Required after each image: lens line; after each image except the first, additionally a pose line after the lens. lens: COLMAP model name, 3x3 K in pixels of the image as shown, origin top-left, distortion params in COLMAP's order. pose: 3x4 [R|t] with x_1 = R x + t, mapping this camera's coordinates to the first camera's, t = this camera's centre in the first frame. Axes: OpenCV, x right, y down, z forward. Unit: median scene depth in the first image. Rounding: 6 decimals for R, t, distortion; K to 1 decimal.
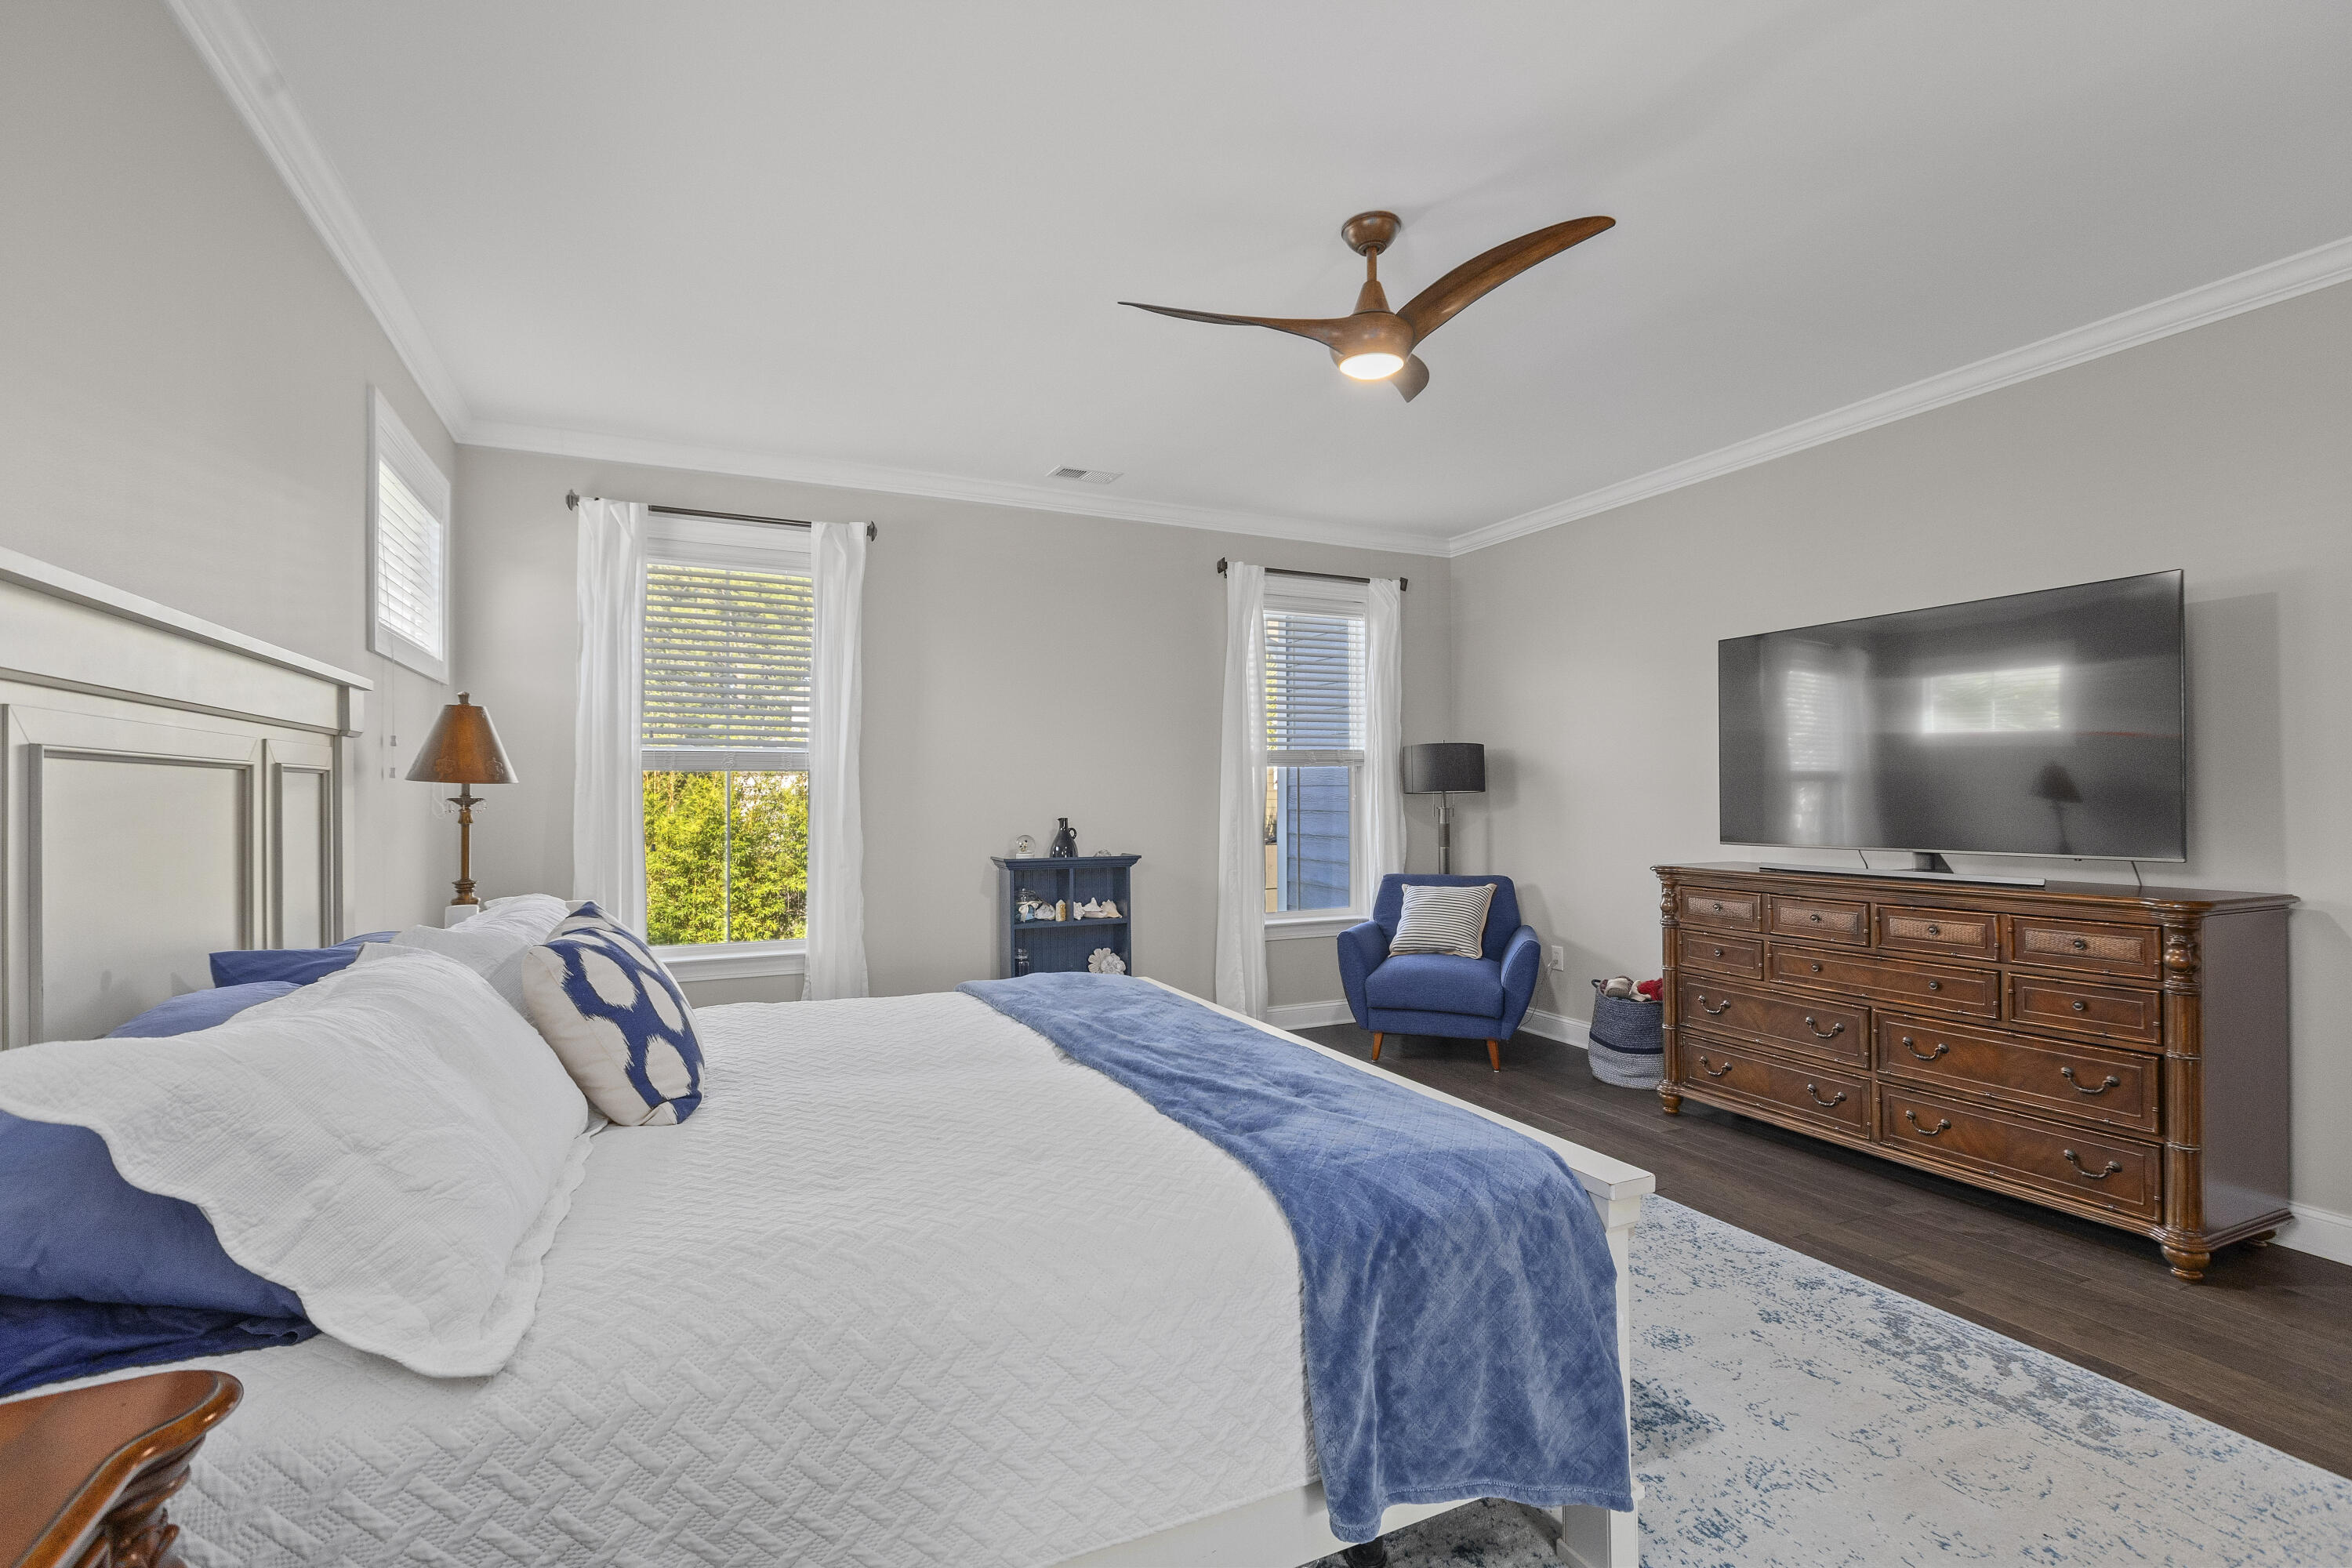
lens RADIAL K [[1048.0, 0, 1176.0], [0, 1048.0, 784.0], [0, 0, 1]] dist [-0.011160, -0.000153]
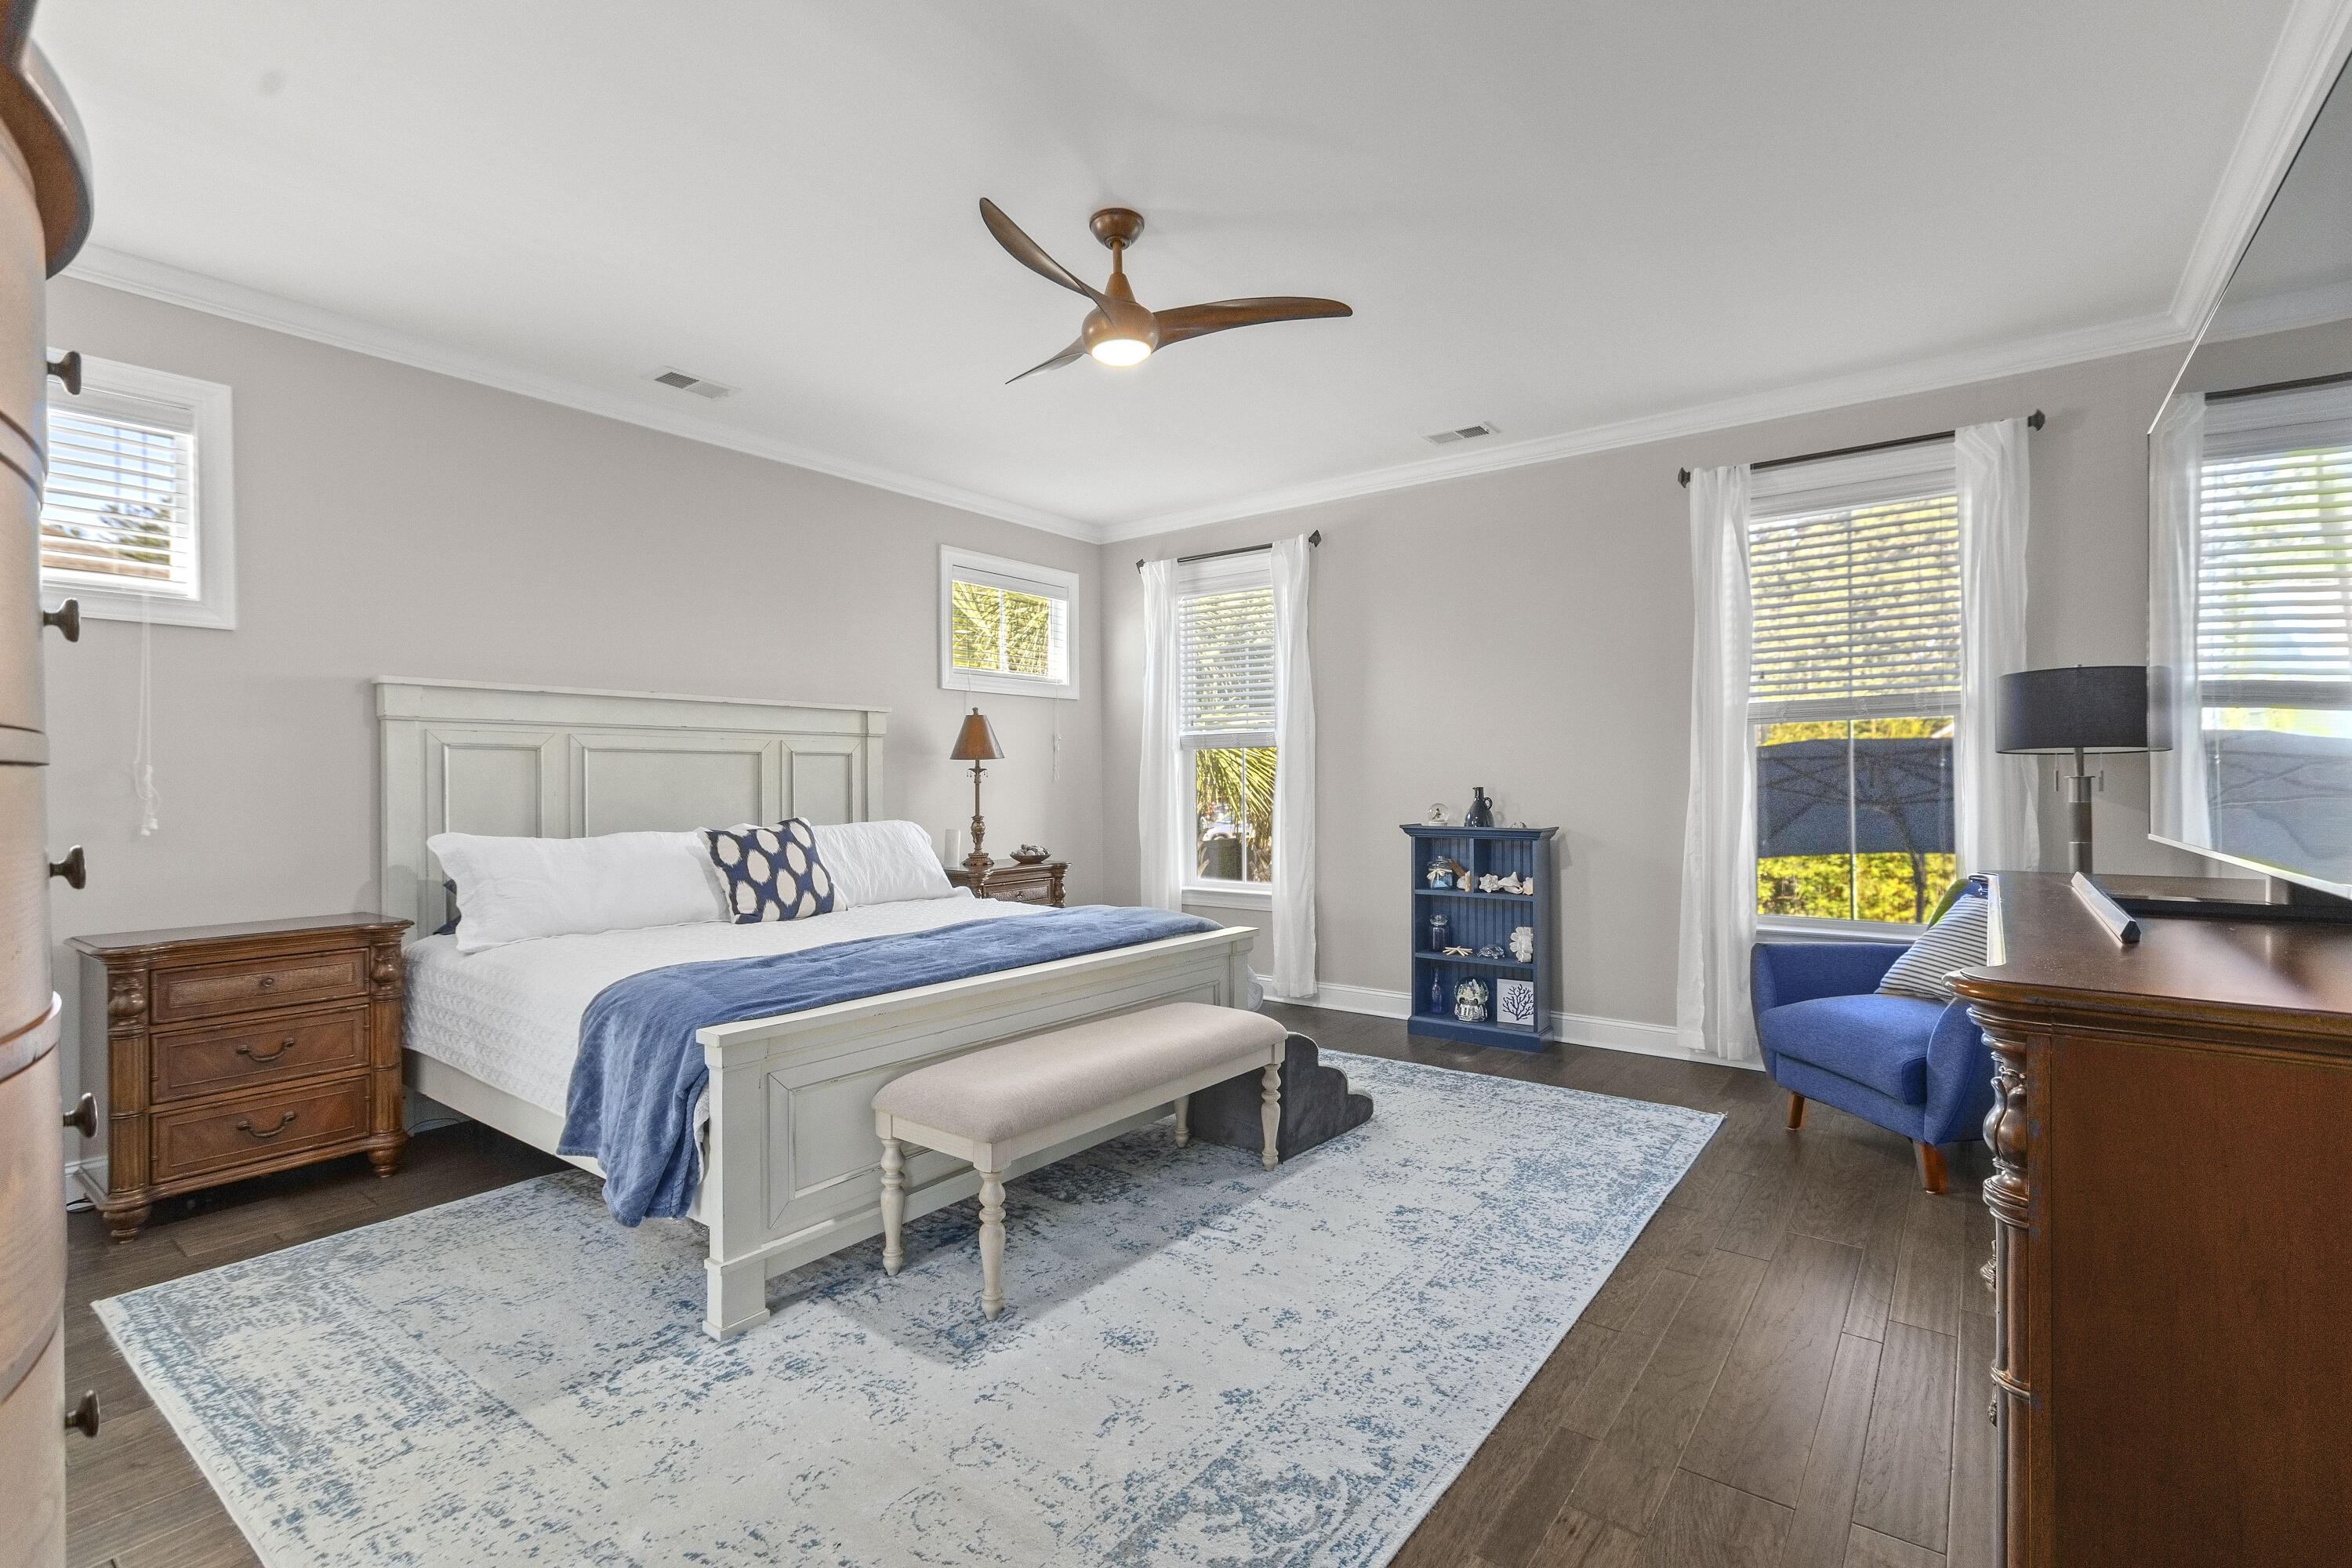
lens RADIAL K [[1061.4, 0, 1171.6], [0, 1061.4, 769.1], [0, 0, 1]] dist [0.000732, 0.000276]
pose [[0.466111, -0.008802, -0.884683, 0.935540], [0.013440, 0.999906, -0.002868, 0.021874], [0.884624, -0.010553, 0.466185, 0.423769]]
